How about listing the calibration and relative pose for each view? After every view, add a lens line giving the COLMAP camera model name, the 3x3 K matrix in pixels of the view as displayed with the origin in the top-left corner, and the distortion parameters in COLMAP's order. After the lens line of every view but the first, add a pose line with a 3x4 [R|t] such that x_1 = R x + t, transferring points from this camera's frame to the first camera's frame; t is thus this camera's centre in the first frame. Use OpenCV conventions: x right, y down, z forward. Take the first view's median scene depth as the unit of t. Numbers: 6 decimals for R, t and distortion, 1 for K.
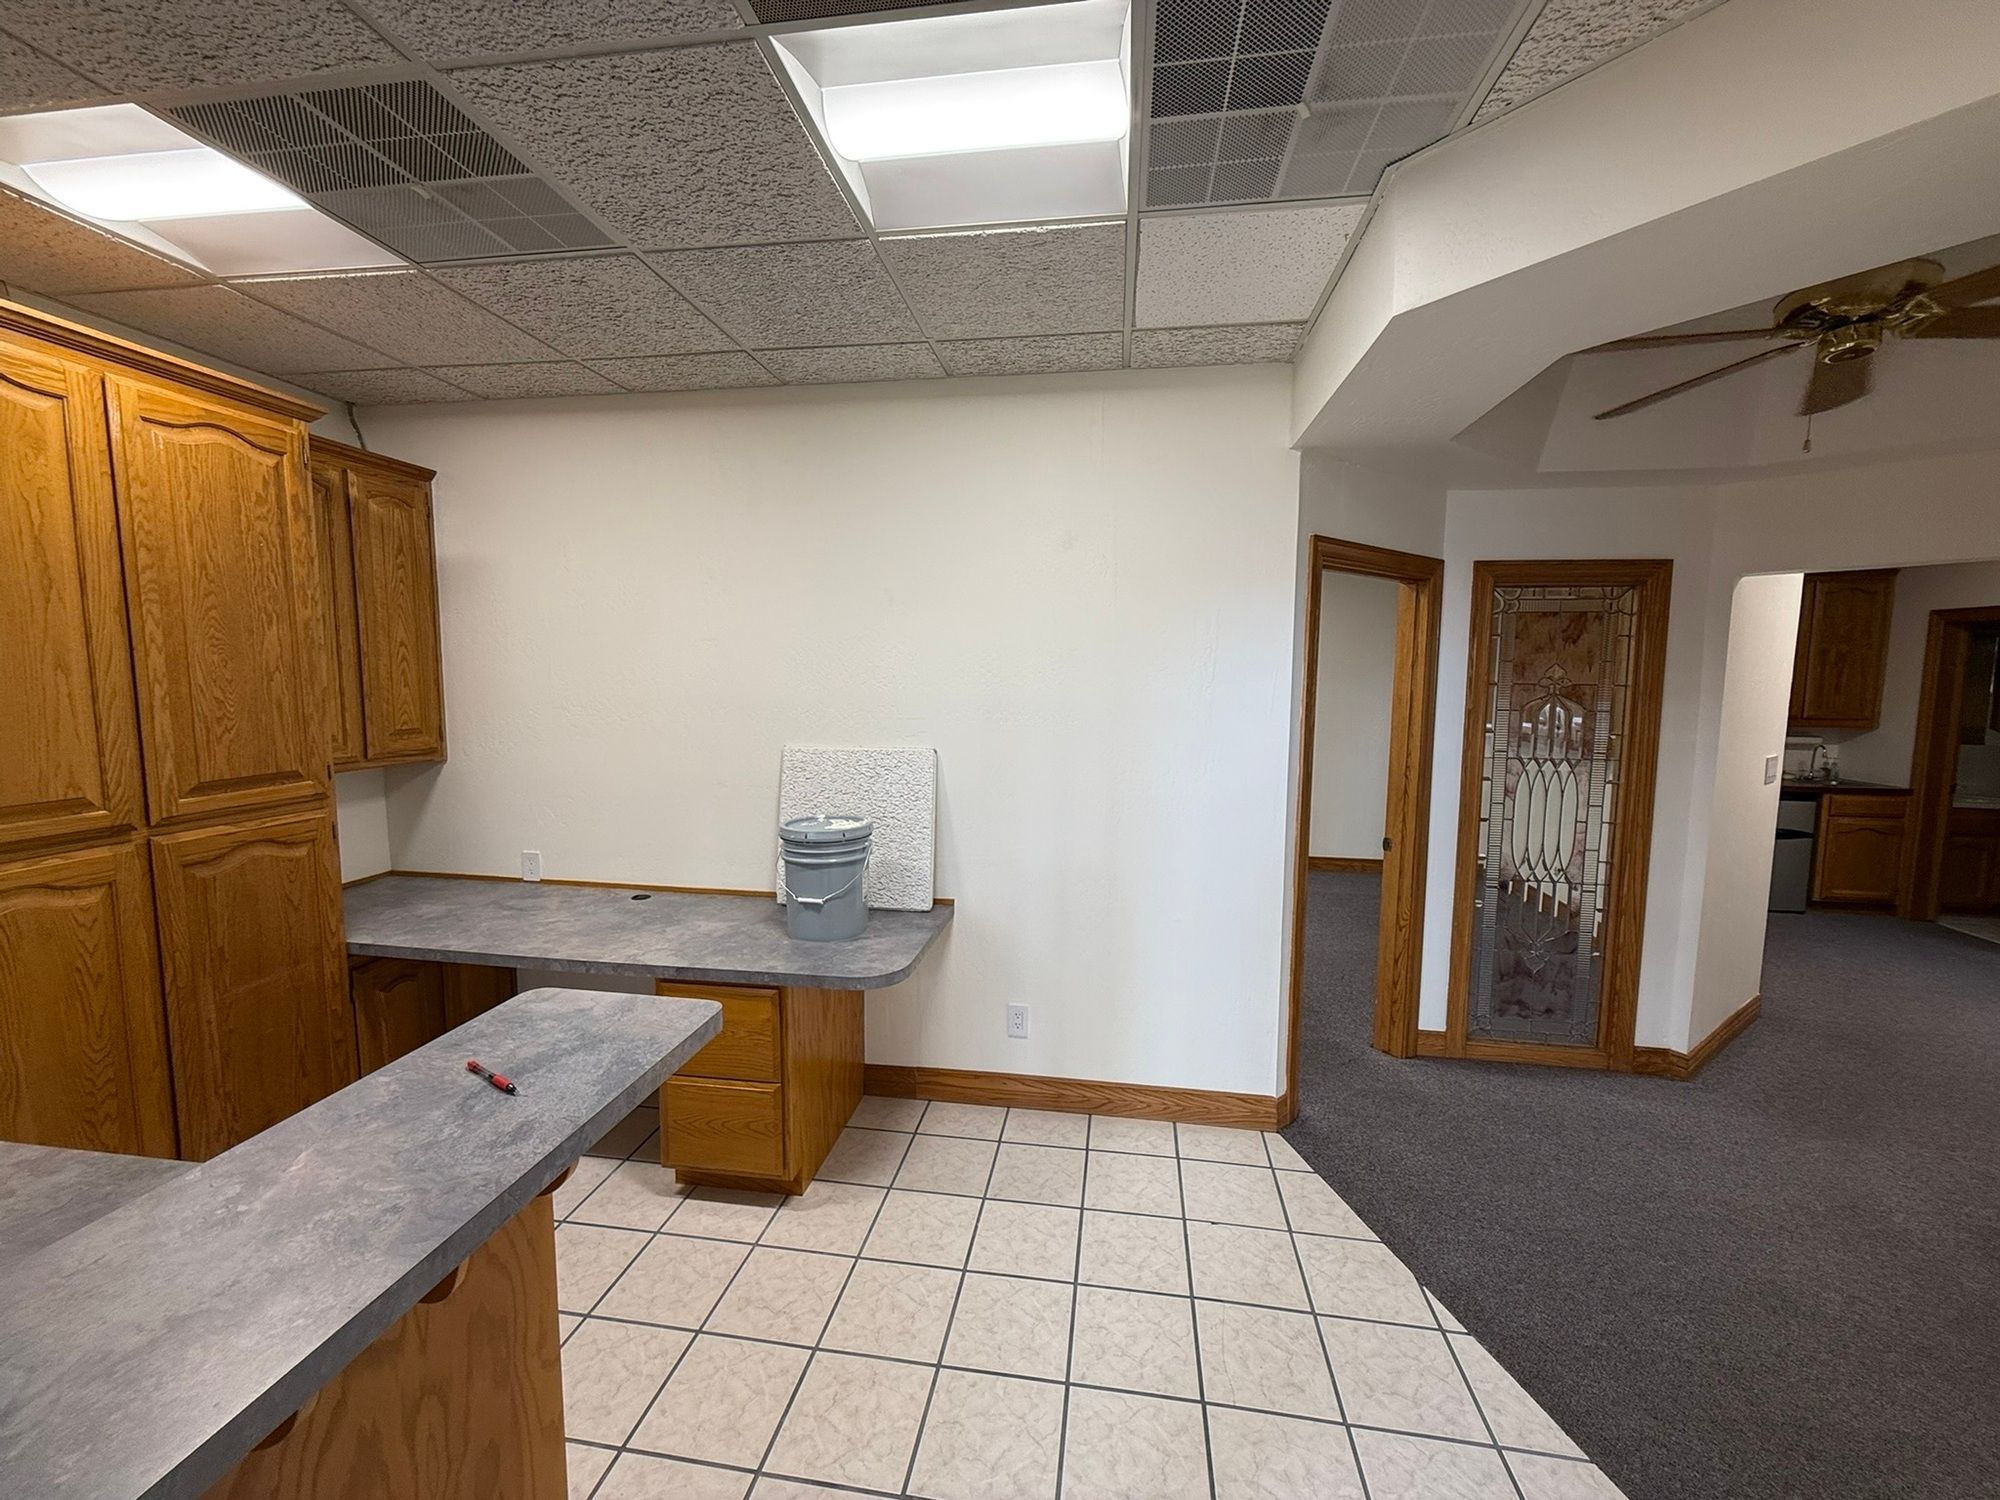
lens RADIAL K [[797.5, 0, 1005.2], [0, 797.5, 743.5], [0, 0, 1]] dist [0.002133, -0.000945]
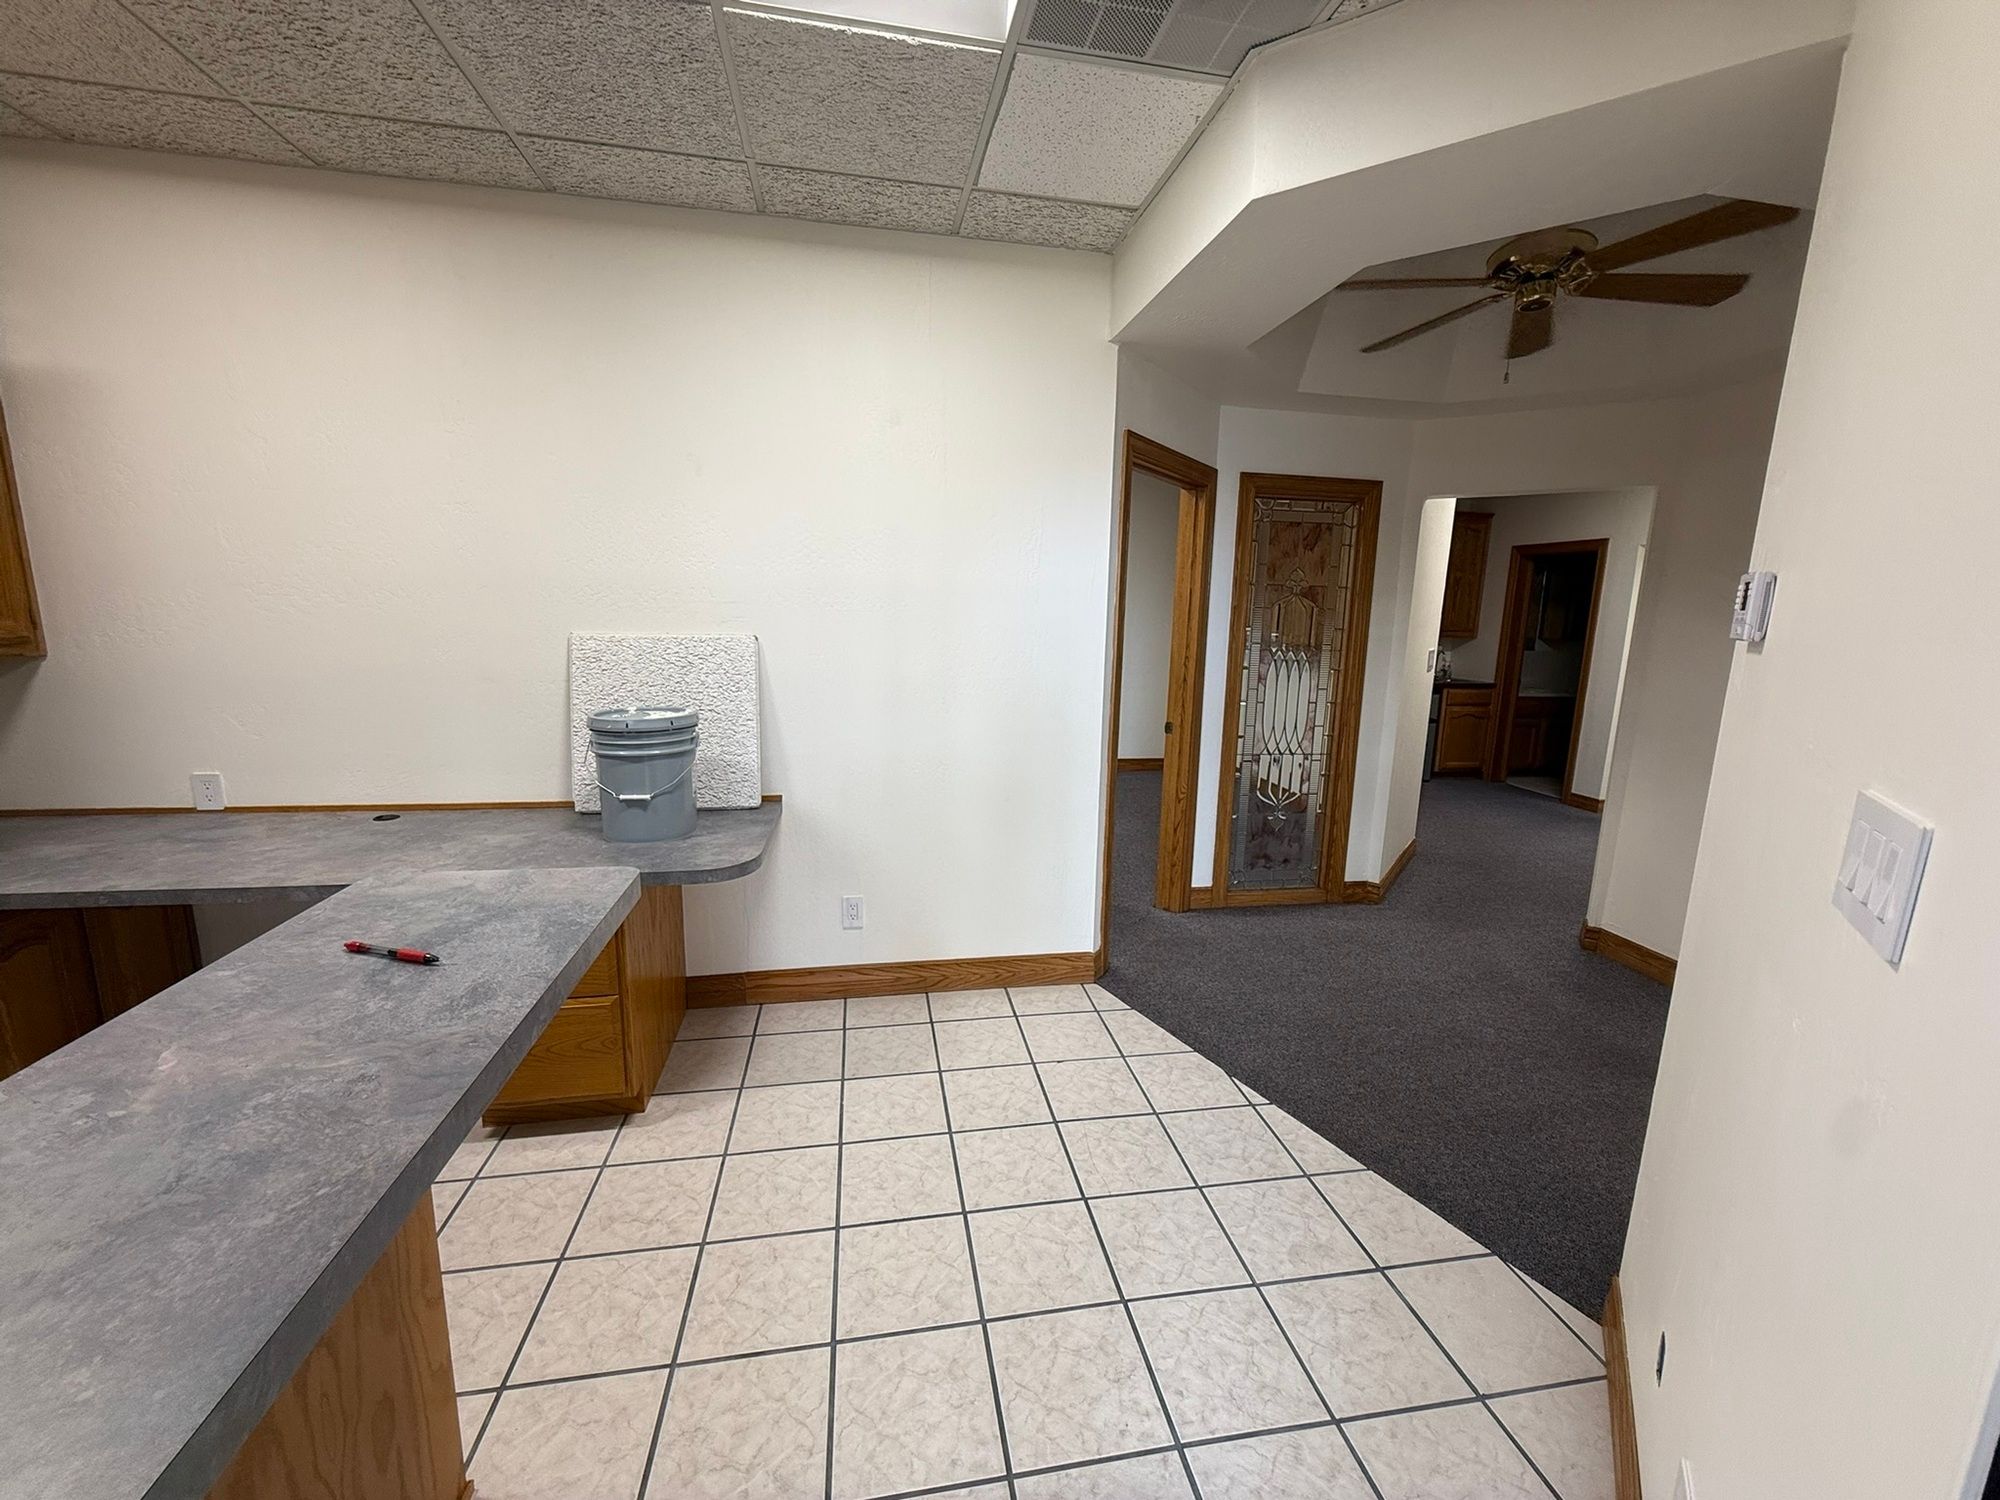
lens RADIAL K [[797.5, 0, 1002.7], [0, 797.5, 745.9], [0, 0, 1]] dist [0.002133, -0.000945]
pose [[0.945598, -0.042517, 0.322546, -0.131779], [0.014887, 0.996040, 0.087654, 0.062766], [-0.324995, -0.078084, 0.942487, 0.021501]]
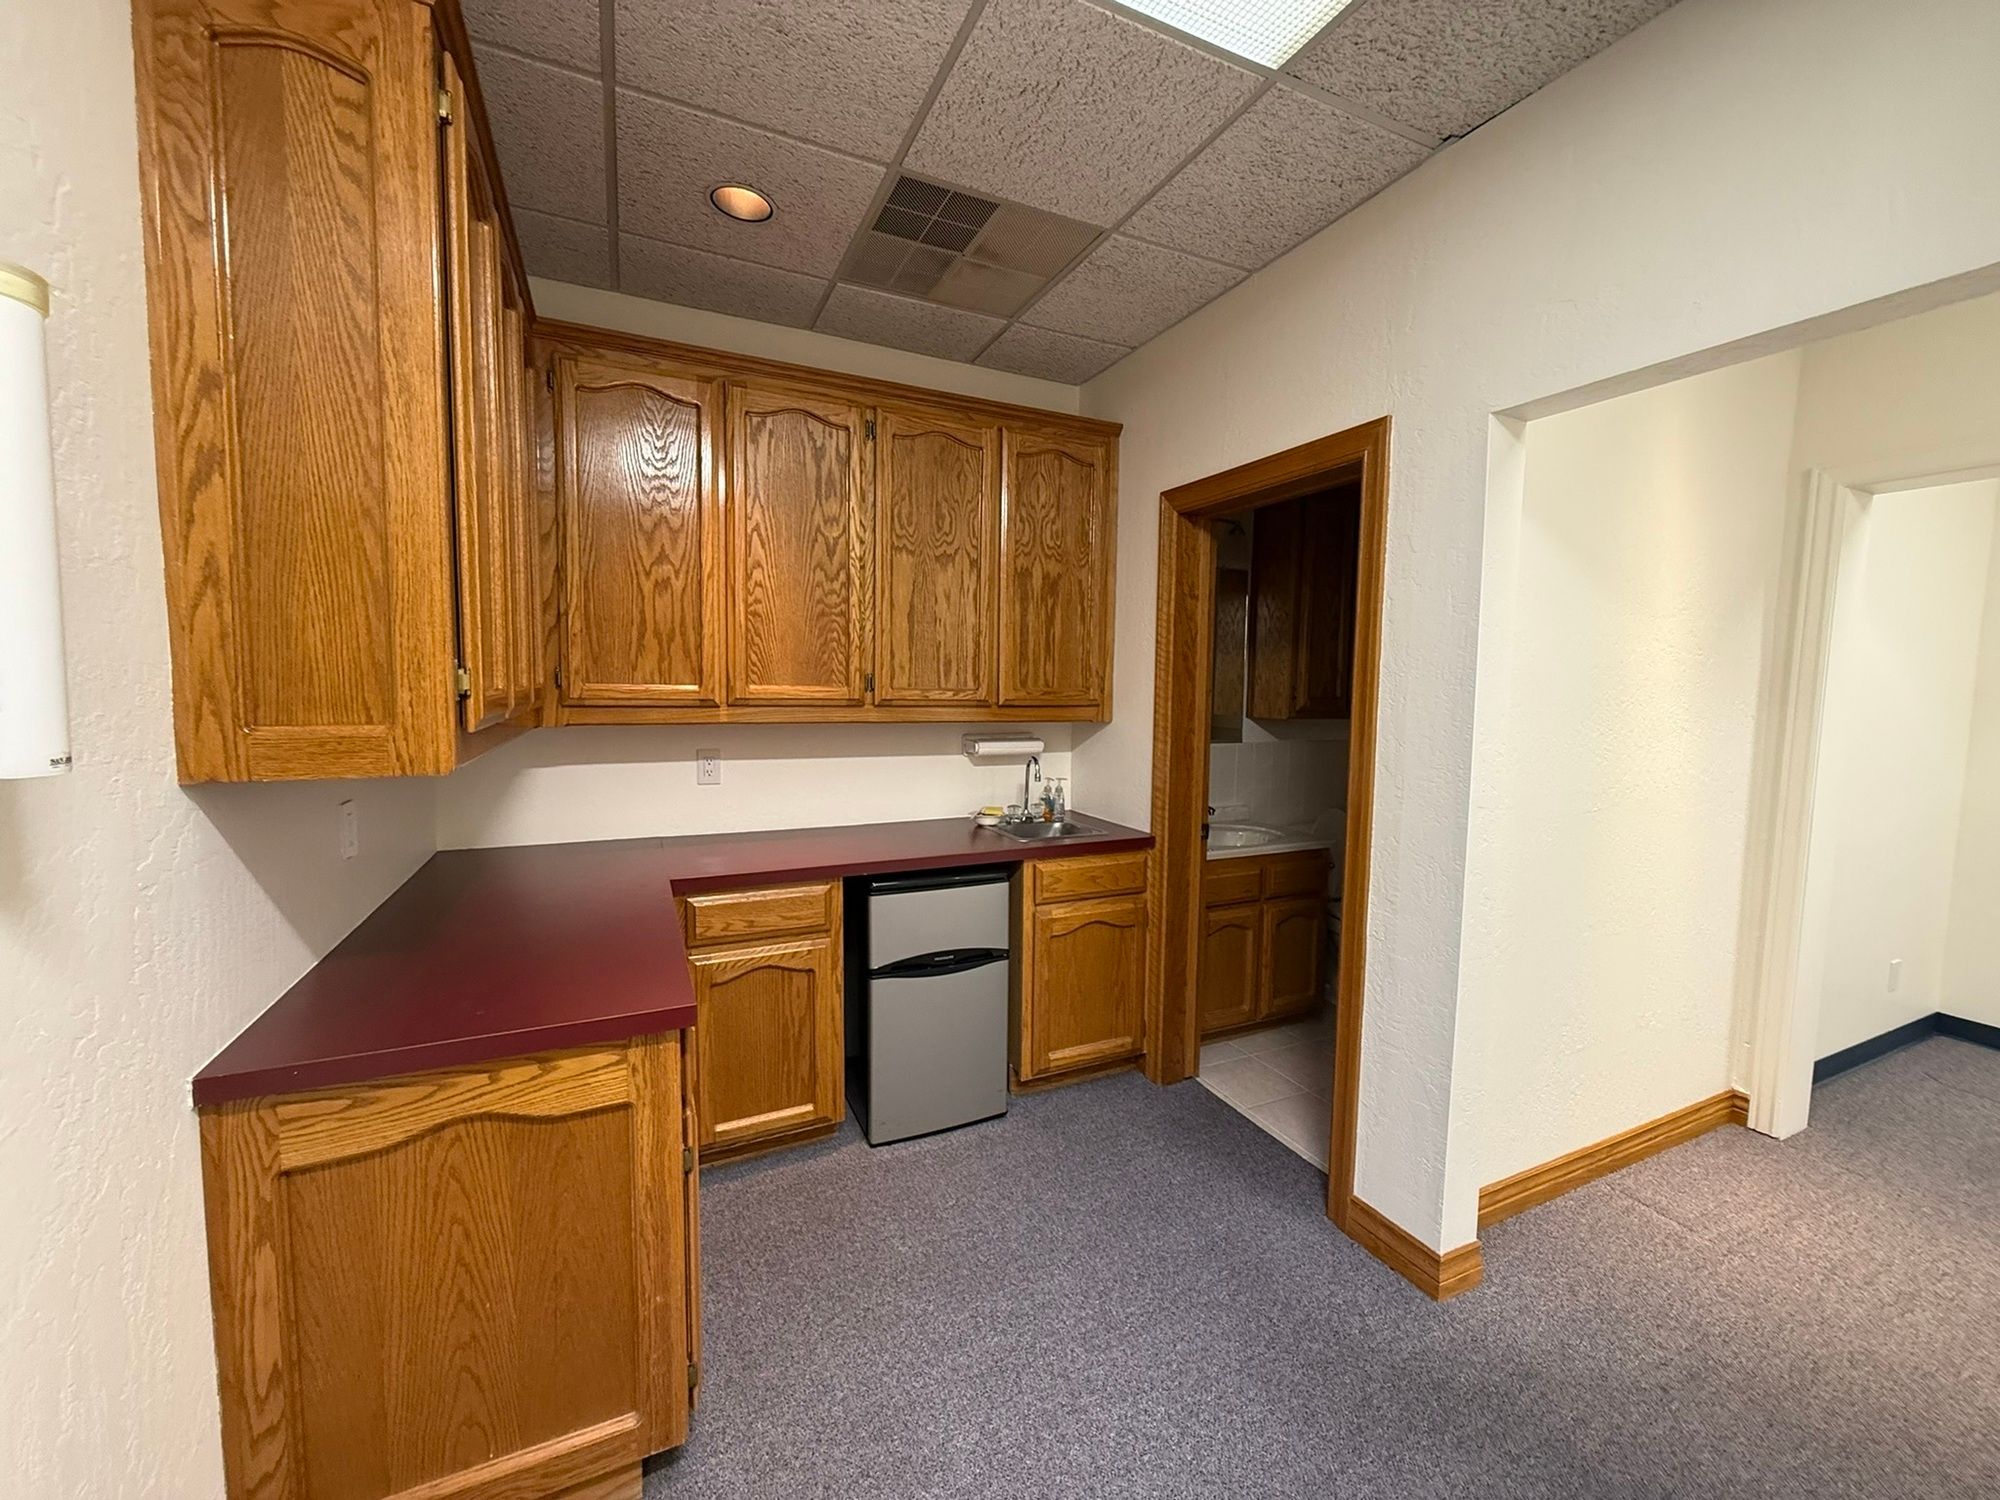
lens RADIAL K [[797.5, 0, 1011.6], [0, 797.5, 762.2], [0, 0, 1]] dist [0.002133, -0.000945]
pose [[0.822175, -0.059700, 0.566095, 1.483168], [0.053675, 0.998185, 0.027312, -0.020139], [-0.566698, 0.007930, 0.823887, 1.201606]]
